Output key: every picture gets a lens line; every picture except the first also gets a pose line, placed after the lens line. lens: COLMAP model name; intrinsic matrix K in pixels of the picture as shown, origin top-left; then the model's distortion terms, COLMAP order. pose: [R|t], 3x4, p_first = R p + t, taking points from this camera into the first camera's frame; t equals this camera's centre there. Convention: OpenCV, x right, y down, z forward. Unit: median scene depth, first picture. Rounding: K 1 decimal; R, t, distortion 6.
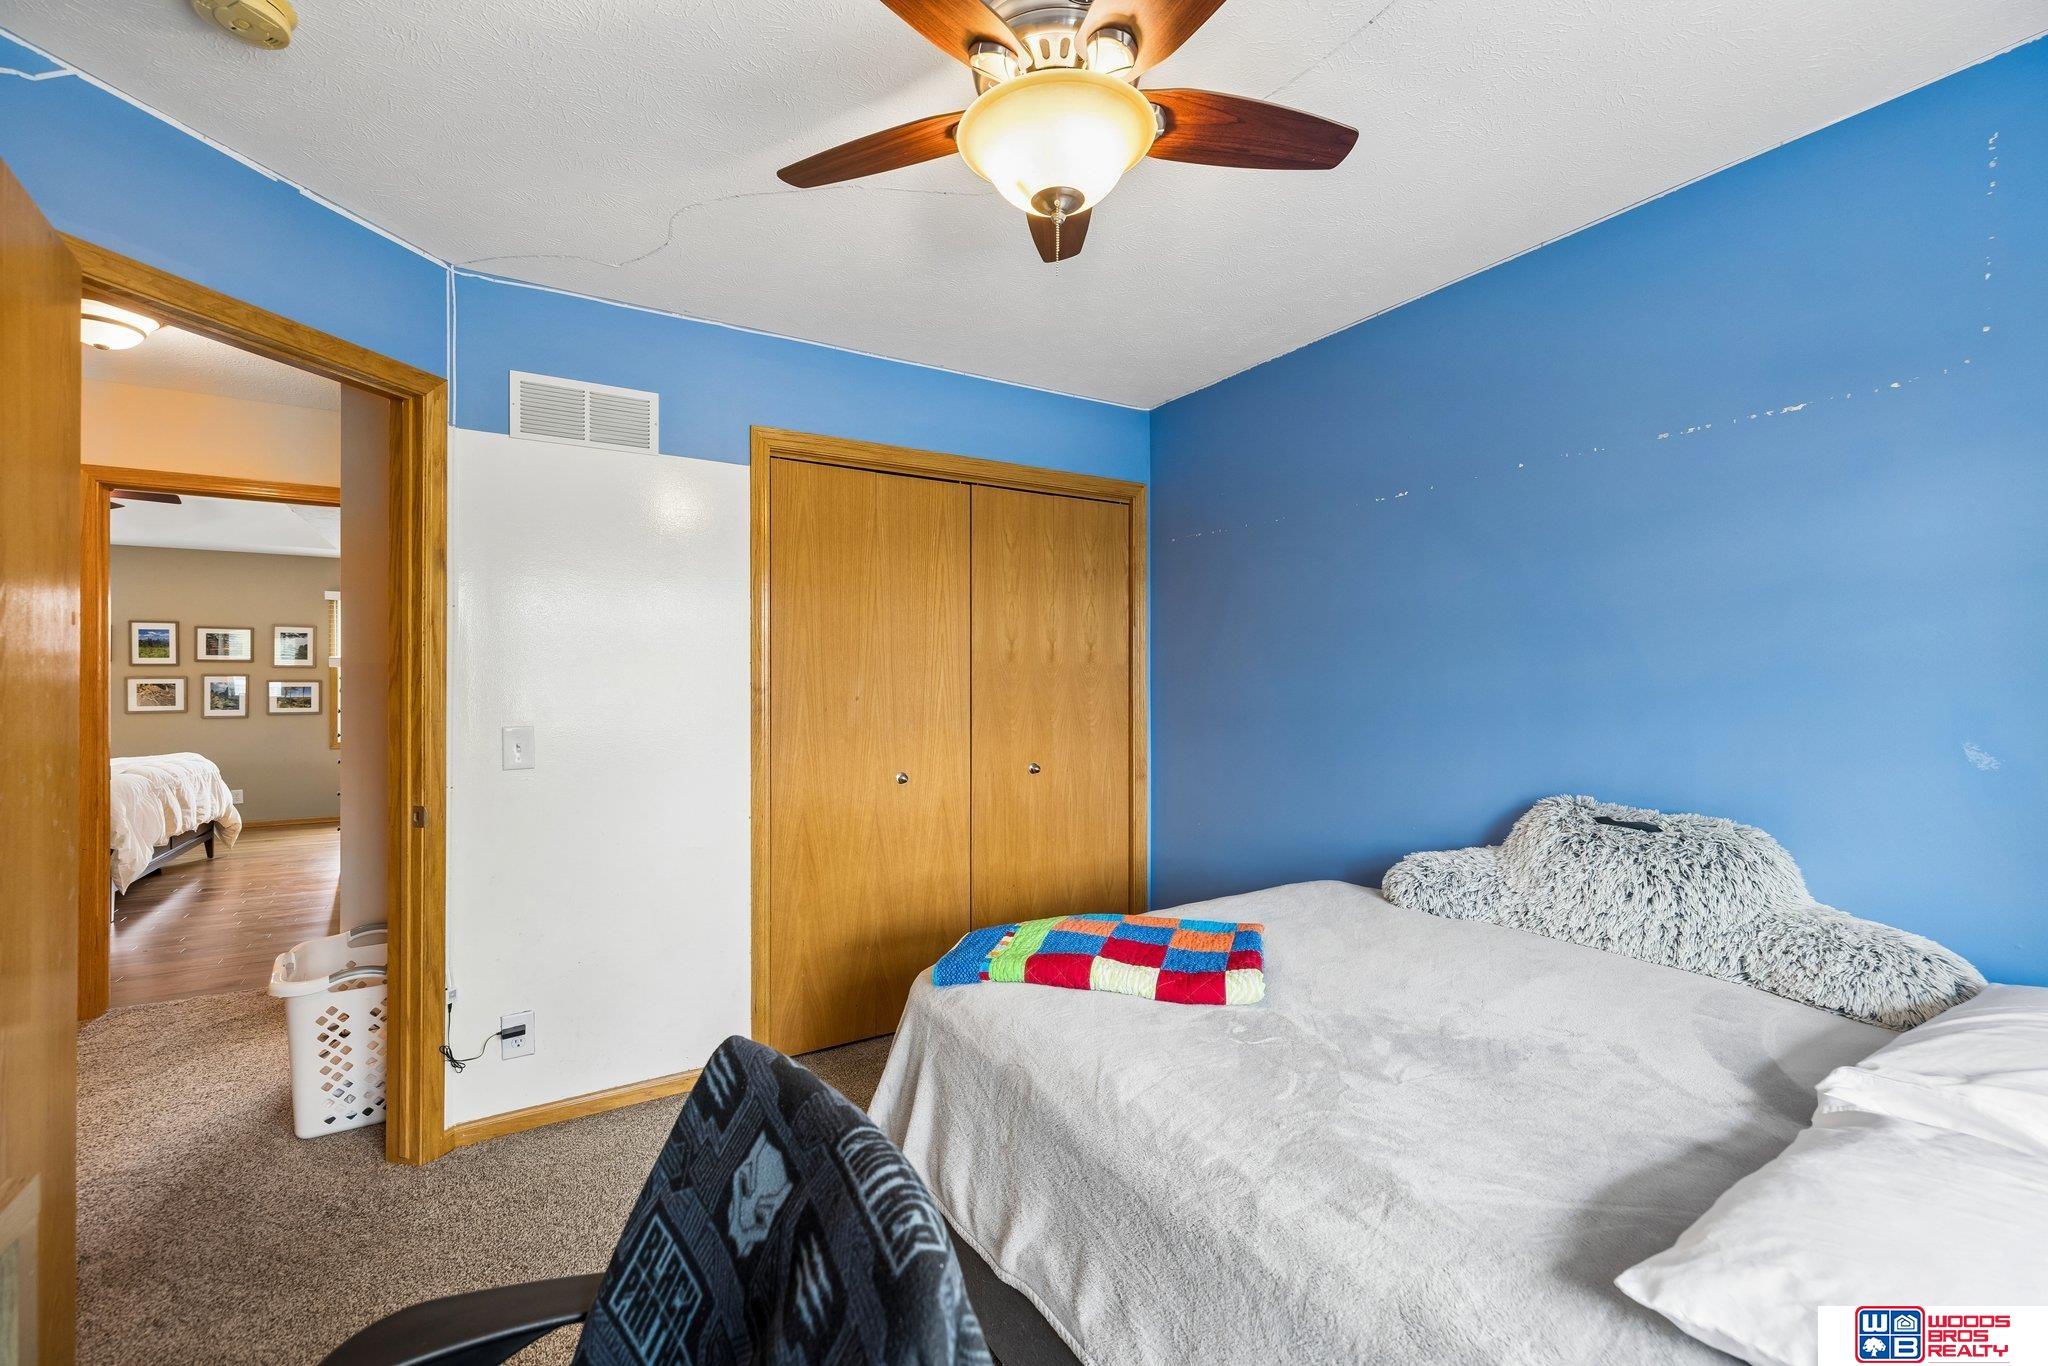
lens RADIAL K [[858.7, 0, 1012.3], [0, 858.7, 680.2], [0, 0, 1]] dist [0.008847, -0.000429]
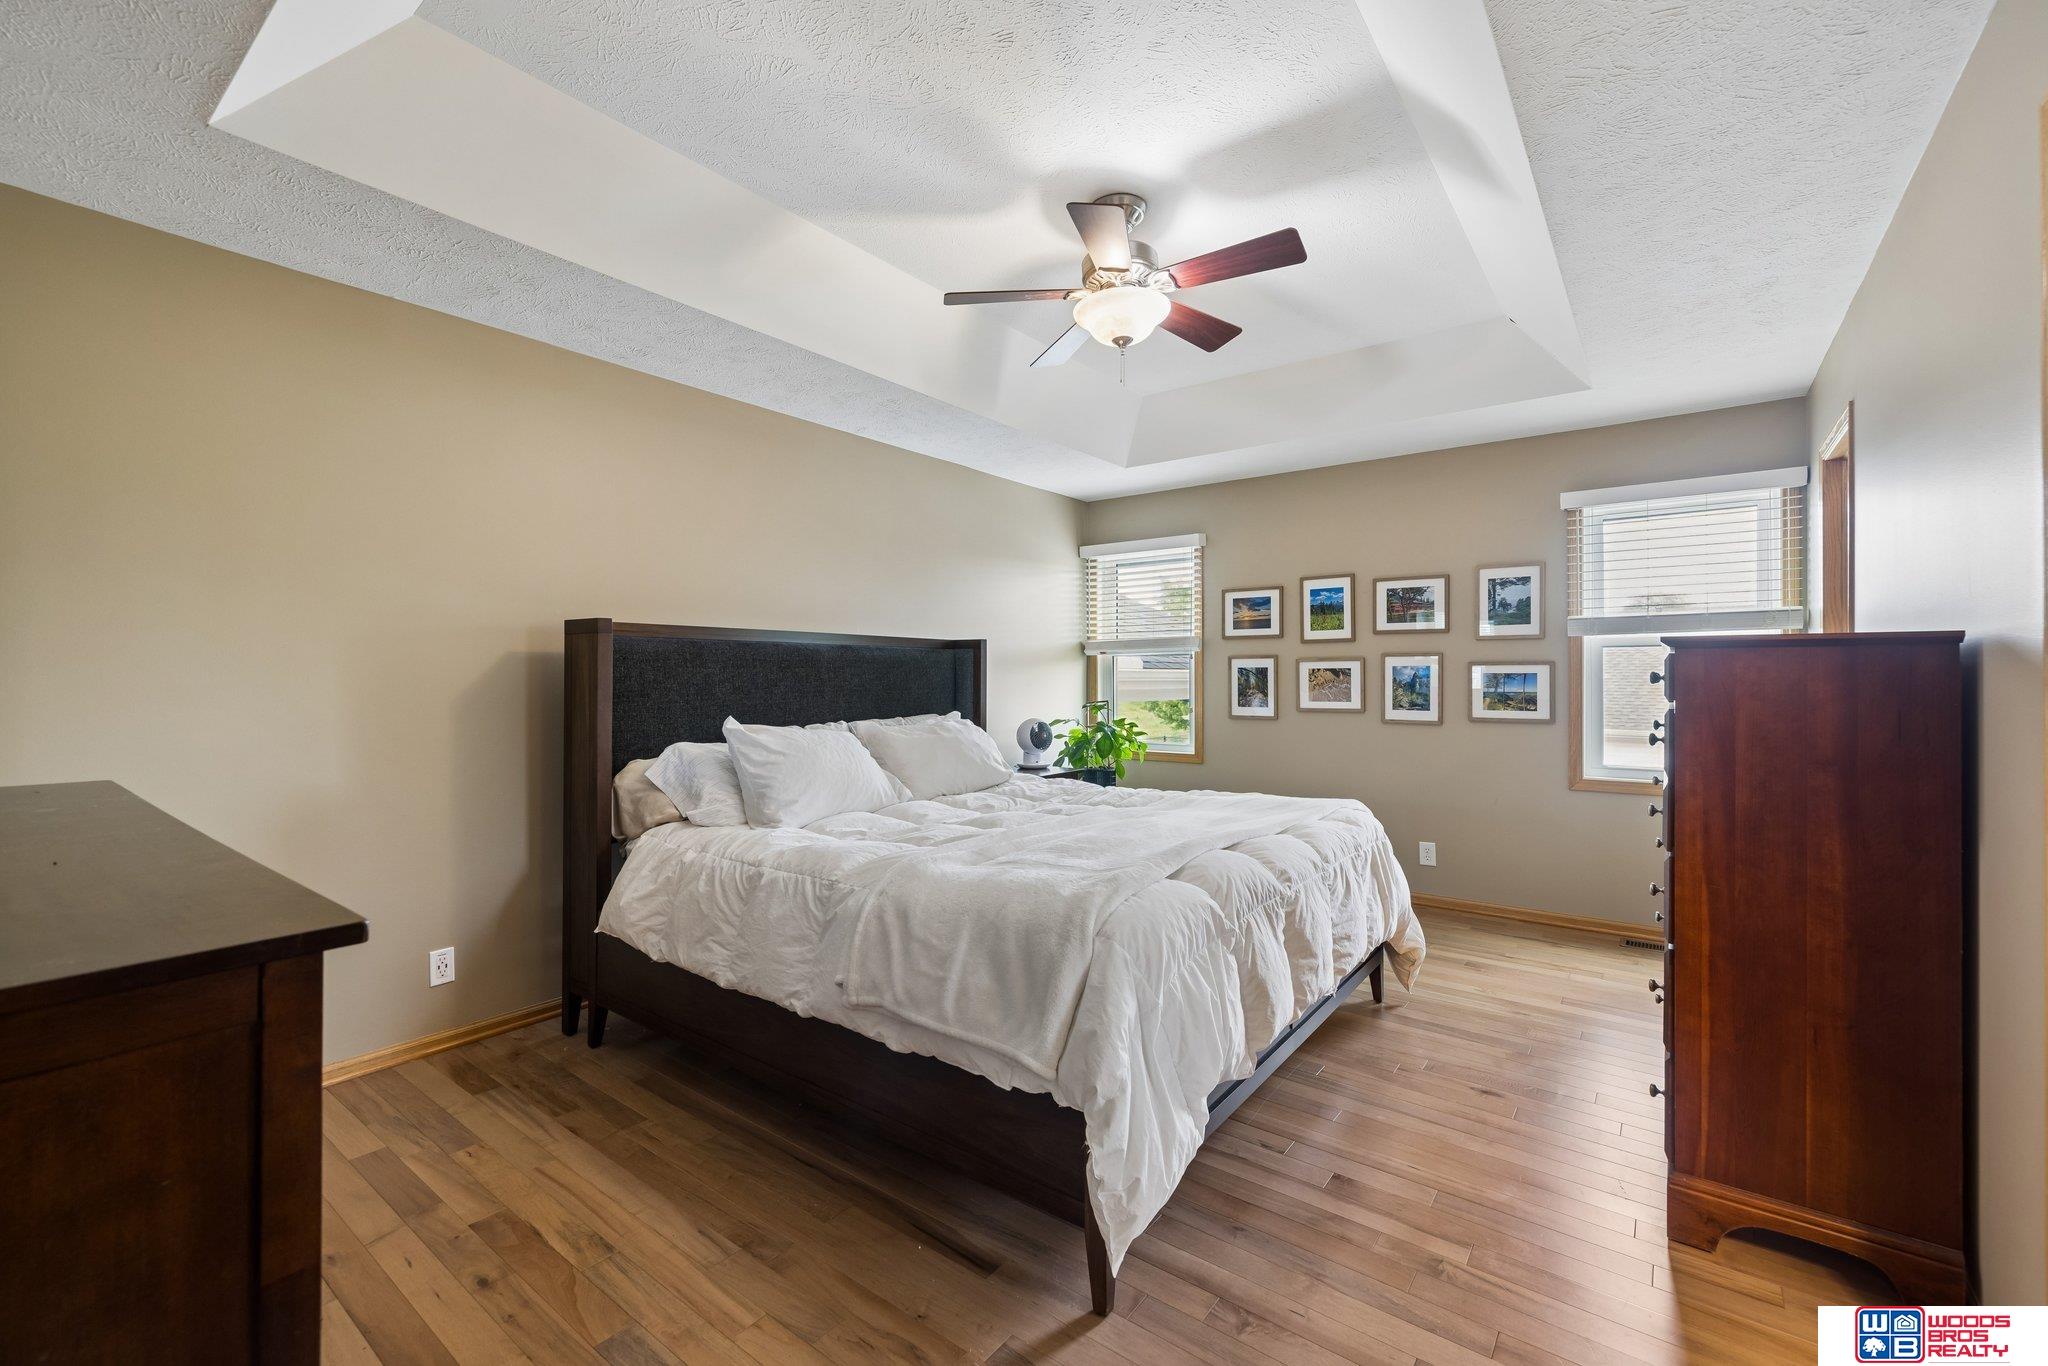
lens RADIAL K [[858.7, 0, 1020.1], [0, 858.7, 674.3], [0, 0, 1]] dist [0.008847, -0.000429]
pose [[0.369787, -0.001332, -0.929116, -0.447533], [0.002913, 0.999996, -0.000274, 0.007806], [0.929112, -0.002605, 0.369789, 0.518862]]
